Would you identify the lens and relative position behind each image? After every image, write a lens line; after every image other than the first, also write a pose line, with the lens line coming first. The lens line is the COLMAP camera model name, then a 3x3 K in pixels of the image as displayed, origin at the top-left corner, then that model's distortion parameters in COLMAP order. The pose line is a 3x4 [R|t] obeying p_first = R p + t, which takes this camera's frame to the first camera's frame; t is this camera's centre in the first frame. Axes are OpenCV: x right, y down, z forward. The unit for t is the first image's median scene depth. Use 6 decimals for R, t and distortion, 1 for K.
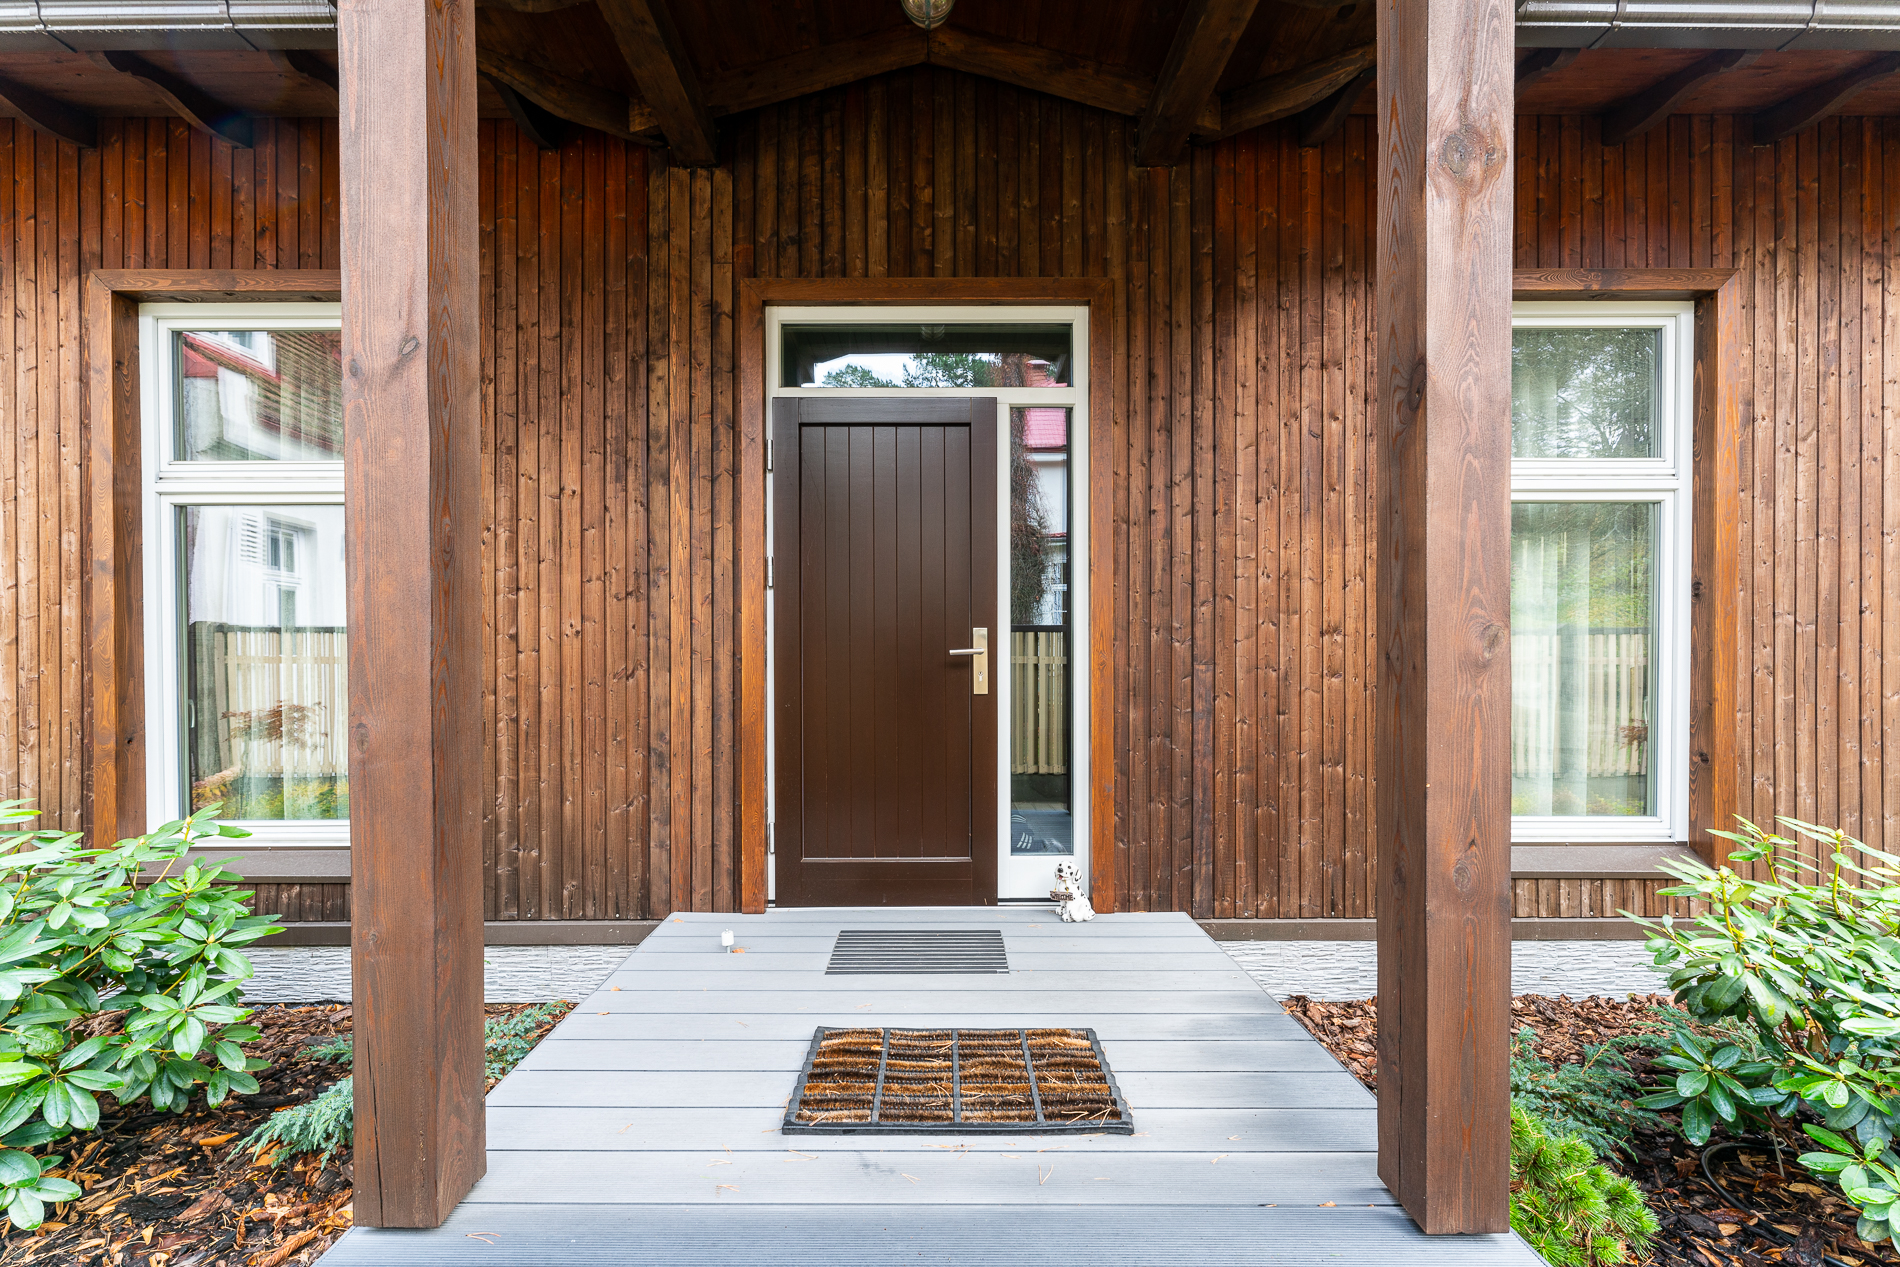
lens RADIAL K [[750.4, 0, 960.4], [0, 750.4, 669.8], [0, 0, 1]] dist [0.002250, 0.000081]
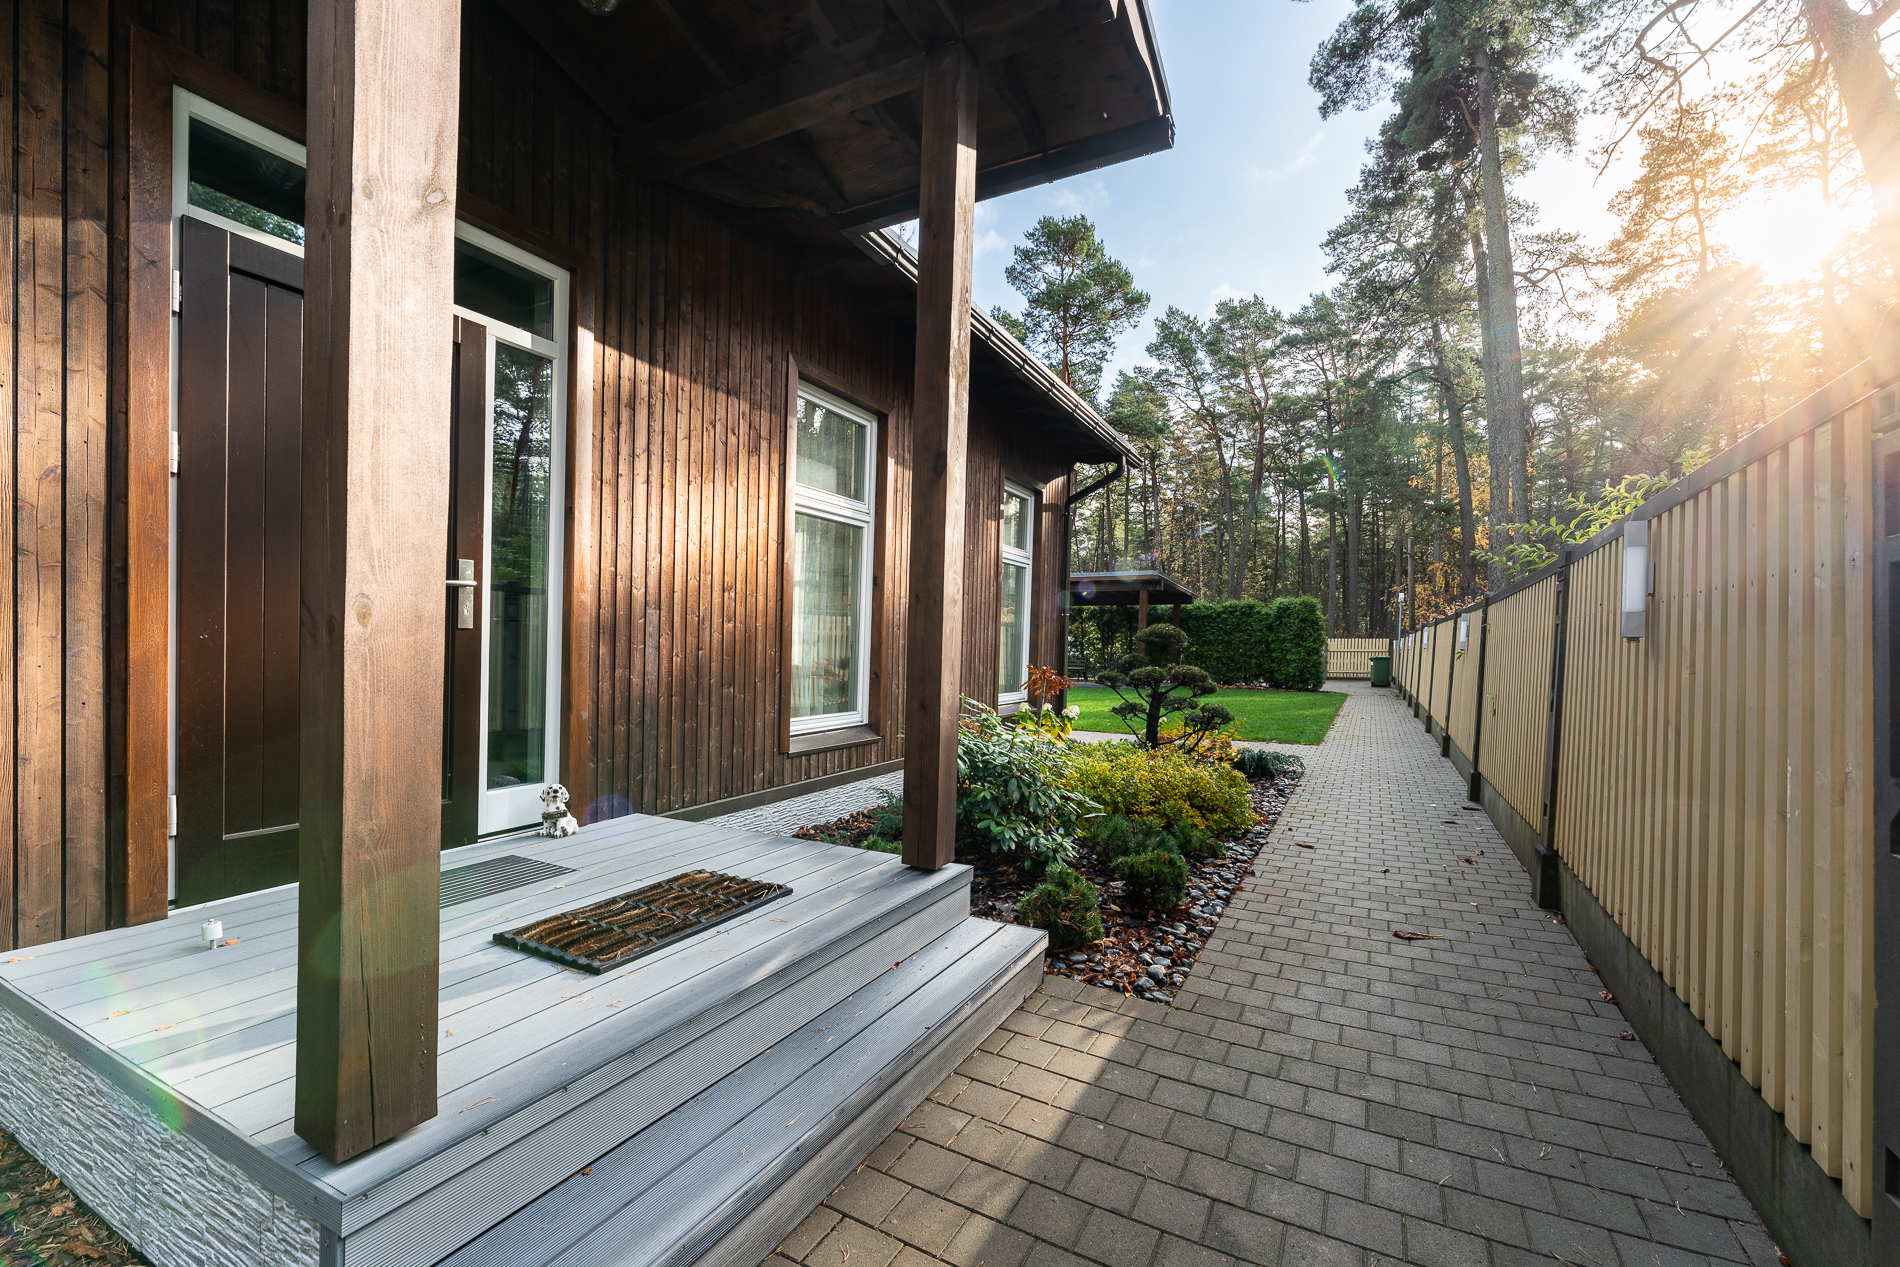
lens RADIAL K [[750.4, 0, 930.1], [0, 750.4, 688.1], [0, 0, 1]] dist [0.002250, 0.000081]
pose [[0.504027, -0.042678, 0.862633, -0.515653], [-0.005271, 0.998608, 0.052485, 0.055536], [-0.863672, -0.031001, 0.503101, -0.015654]]
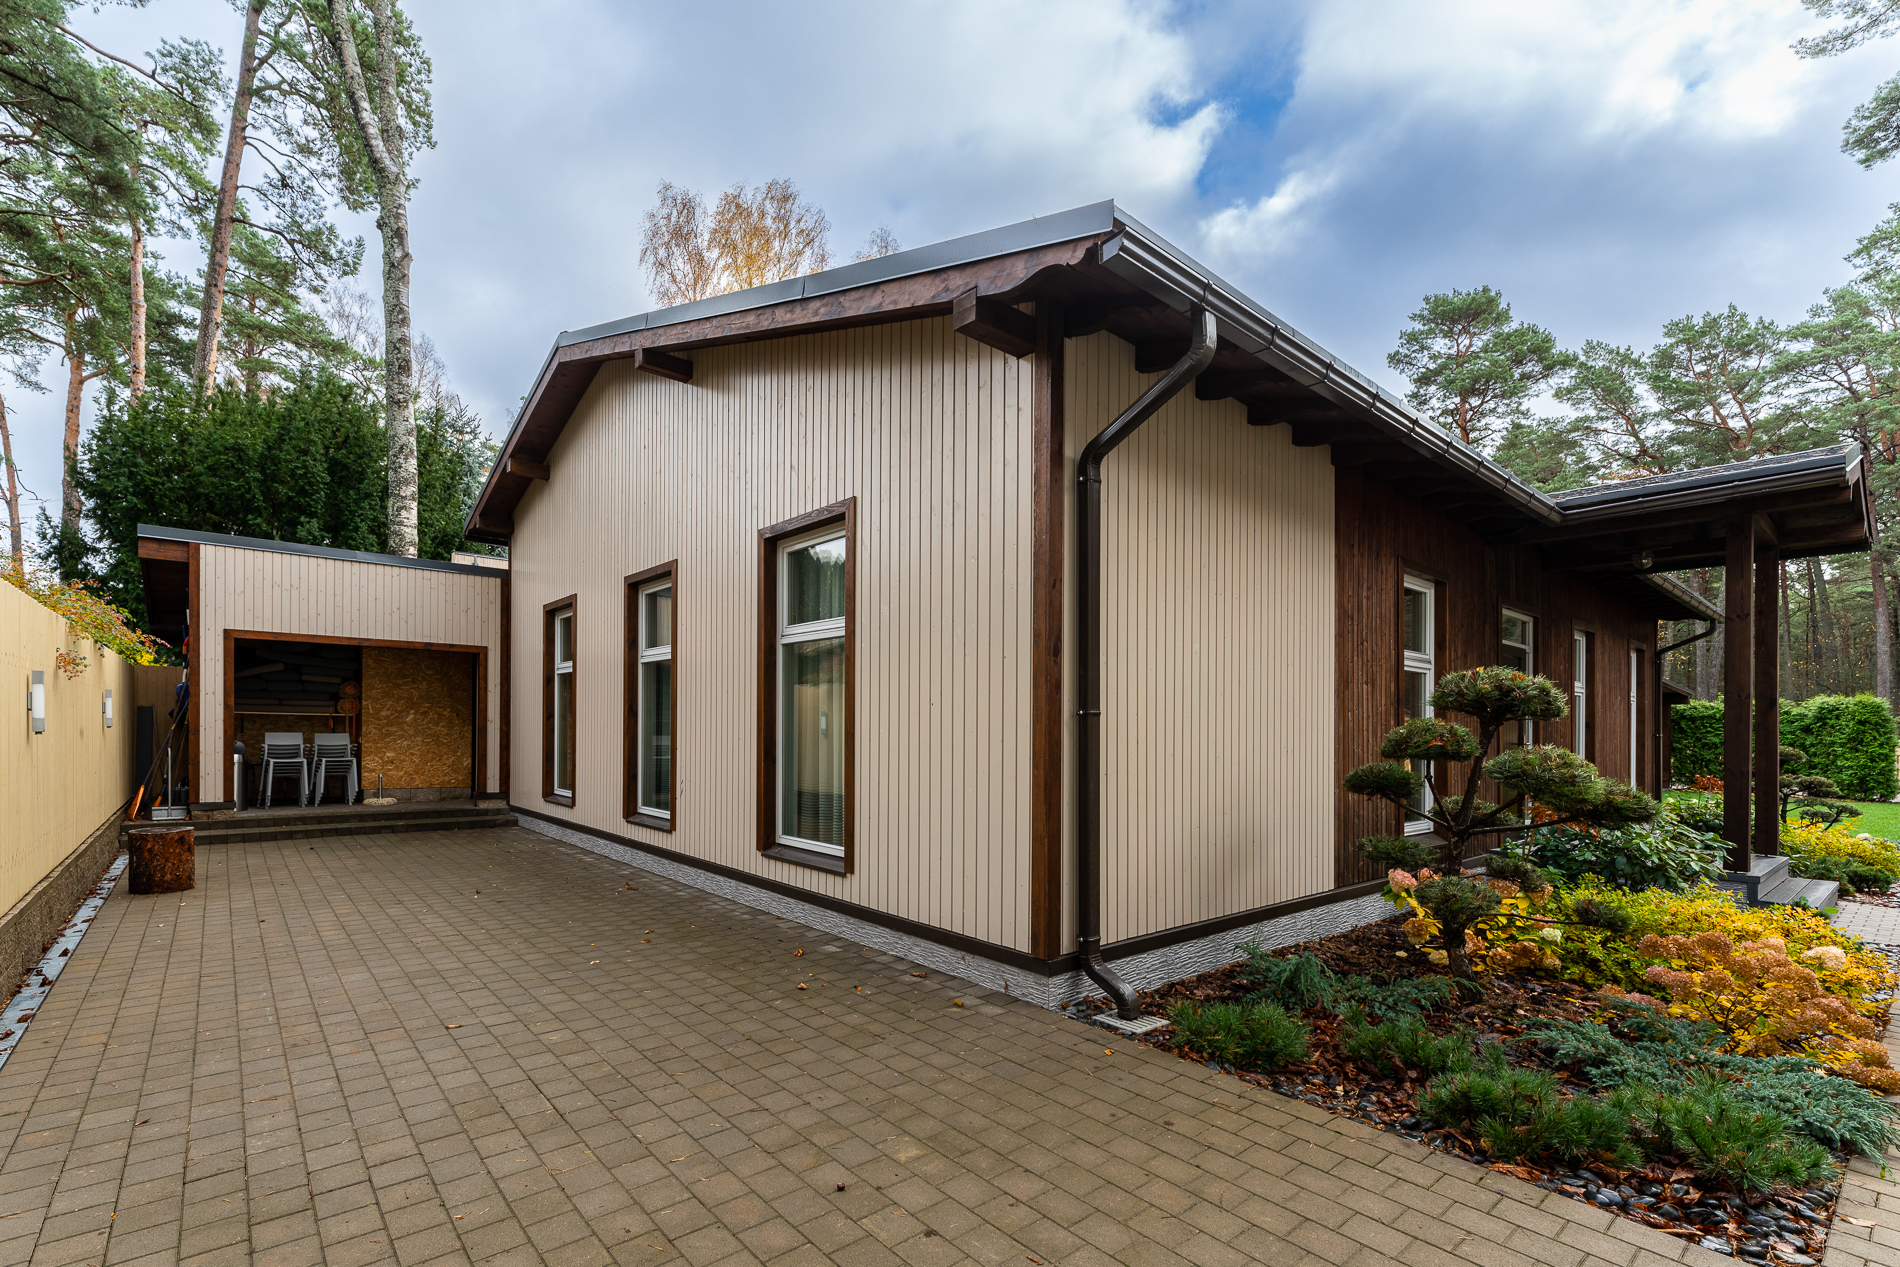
lens RADIAL K [[841.7, 0, 806.0], [0, 841.7, 725.6], [0, 0, 1]] dist [-0.001664, 0.001418]
pose [[0.803131, 0.008788, 0.595737, -3.646549], [-0.002285, 0.999929, -0.011670, -0.097068], [-0.595797, 0.008011, 0.803095, 0.125589]]
